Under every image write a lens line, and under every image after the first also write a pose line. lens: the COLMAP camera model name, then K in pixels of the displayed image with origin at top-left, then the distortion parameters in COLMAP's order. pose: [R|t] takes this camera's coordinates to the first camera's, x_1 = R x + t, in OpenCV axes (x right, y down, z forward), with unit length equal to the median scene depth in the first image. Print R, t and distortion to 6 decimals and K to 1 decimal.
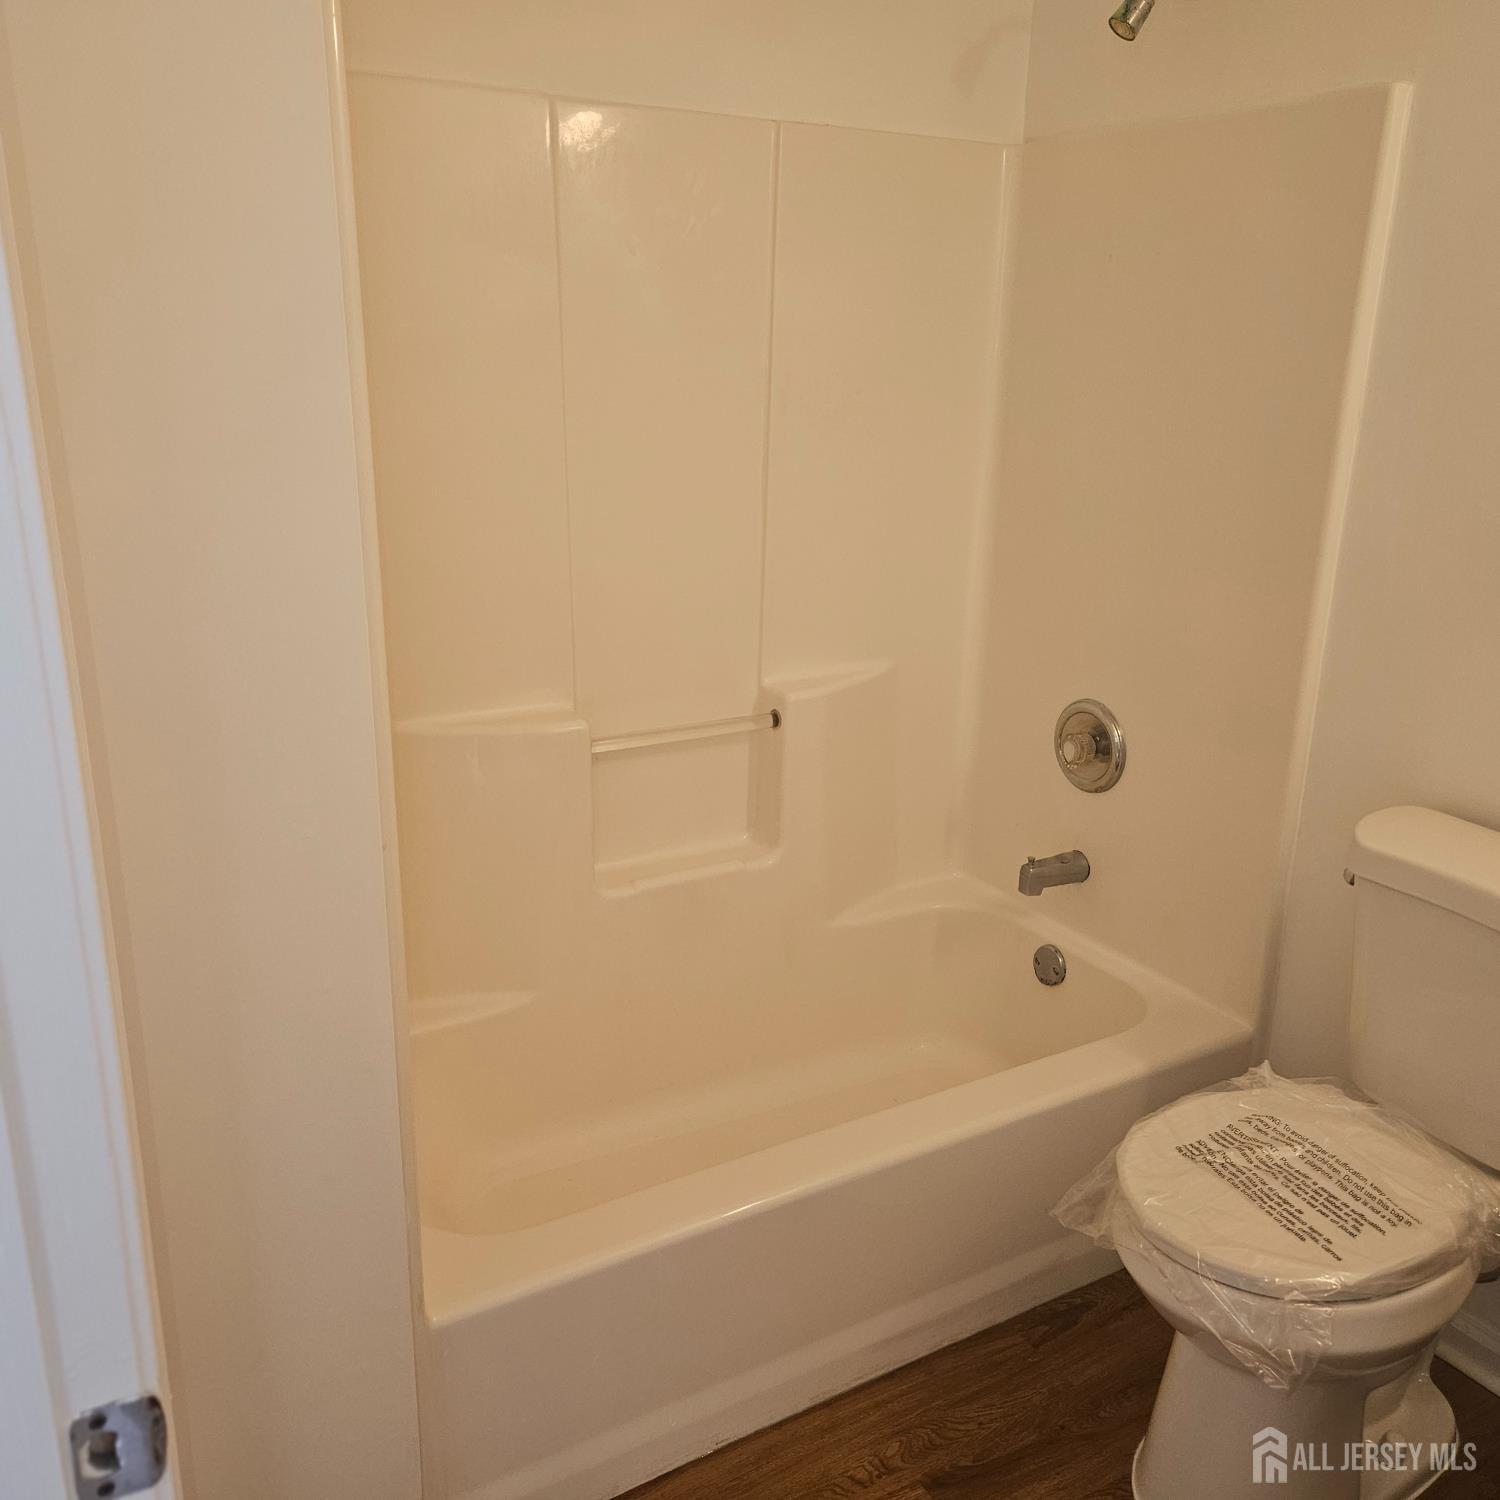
lens RADIAL K [[1315.9, 0, 750.0], [0, 1315.9, 750.0], [0, 0, 1]] dist [0.008531, -0.007319]
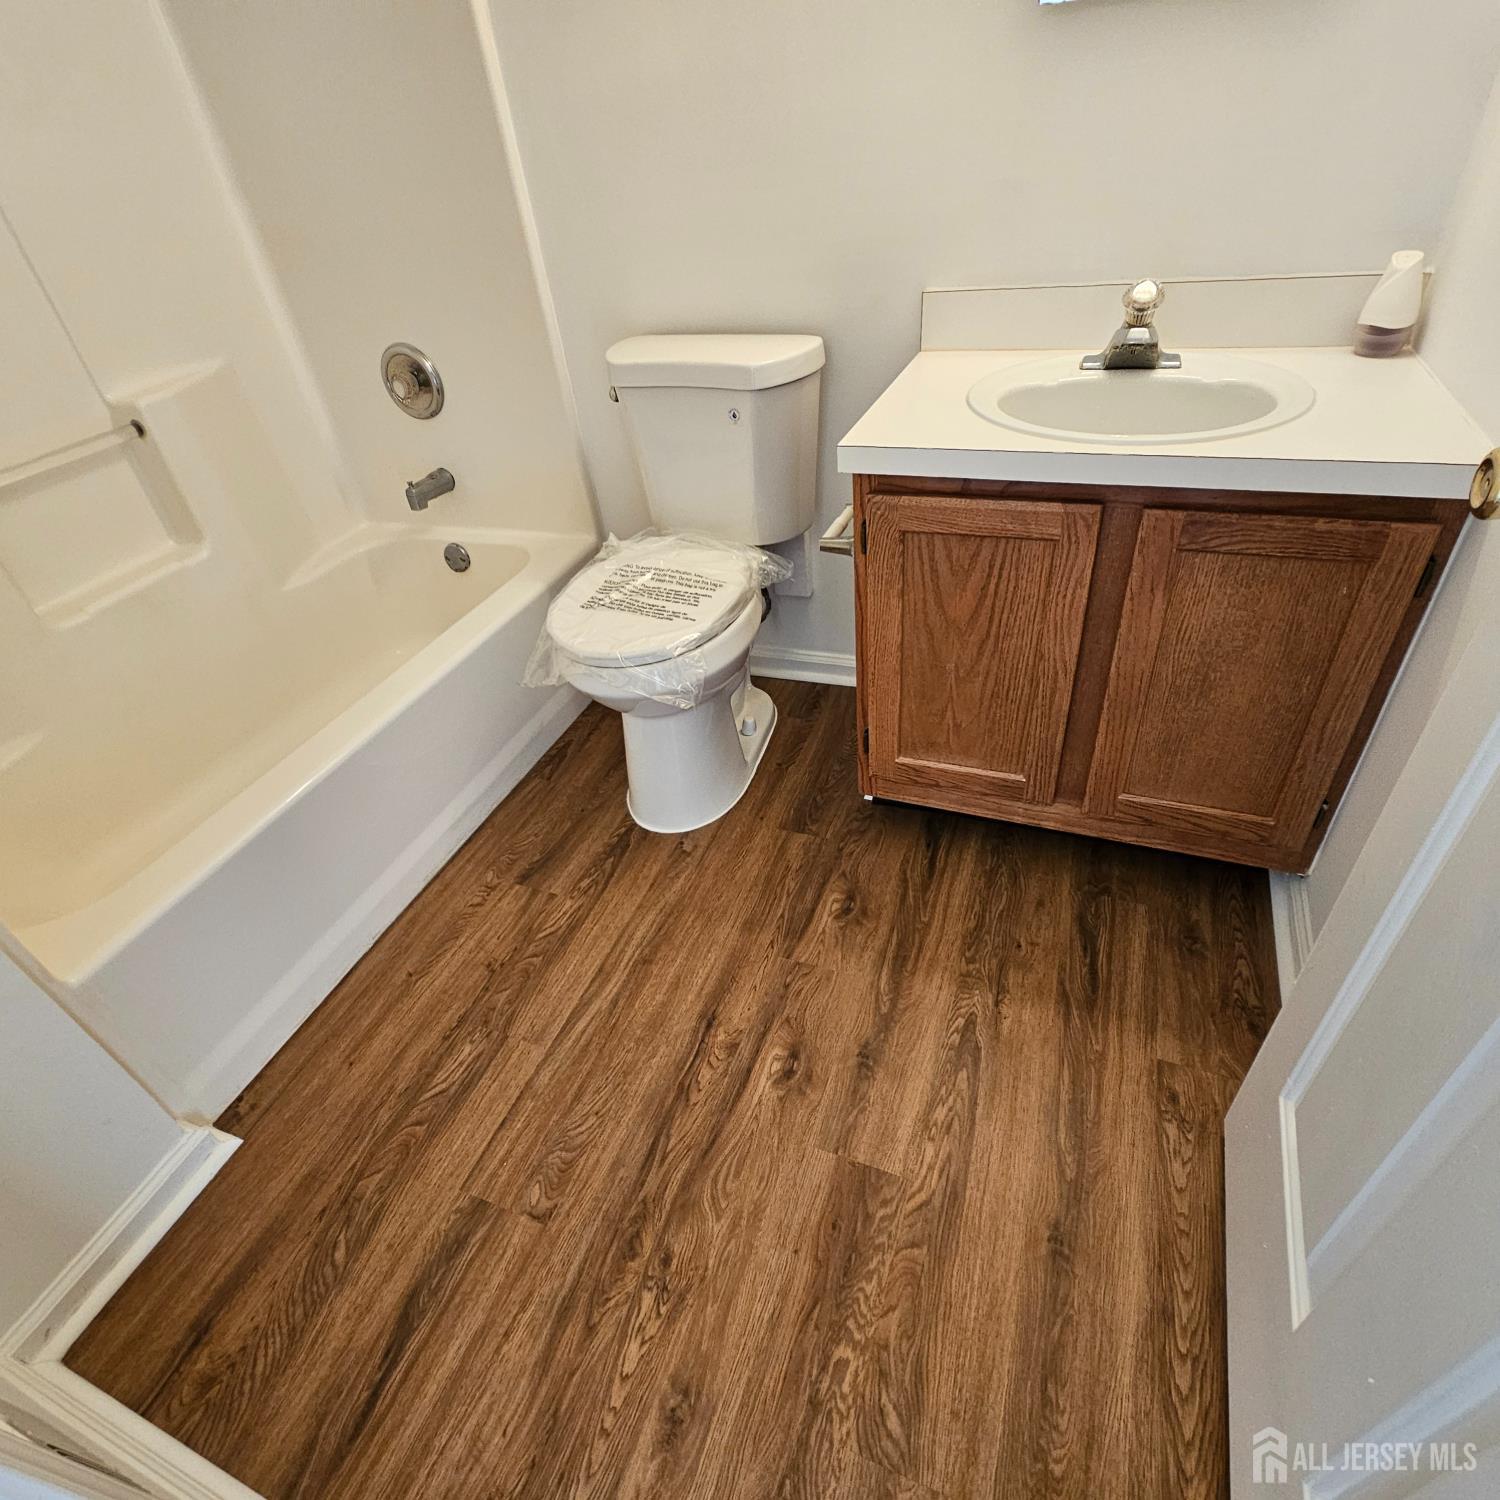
lens RADIAL K [[825.7, 0, 745.8], [0, 825.7, 727.9], [0, 0, 1]] dist [0.002049, -0.000179]
pose [[0.781017, -0.448039, 0.435055, 0.003037], [0.292567, 0.877958, 0.378938, 0.113590], [-0.551739, -0.168674, 0.816782, 0.104434]]
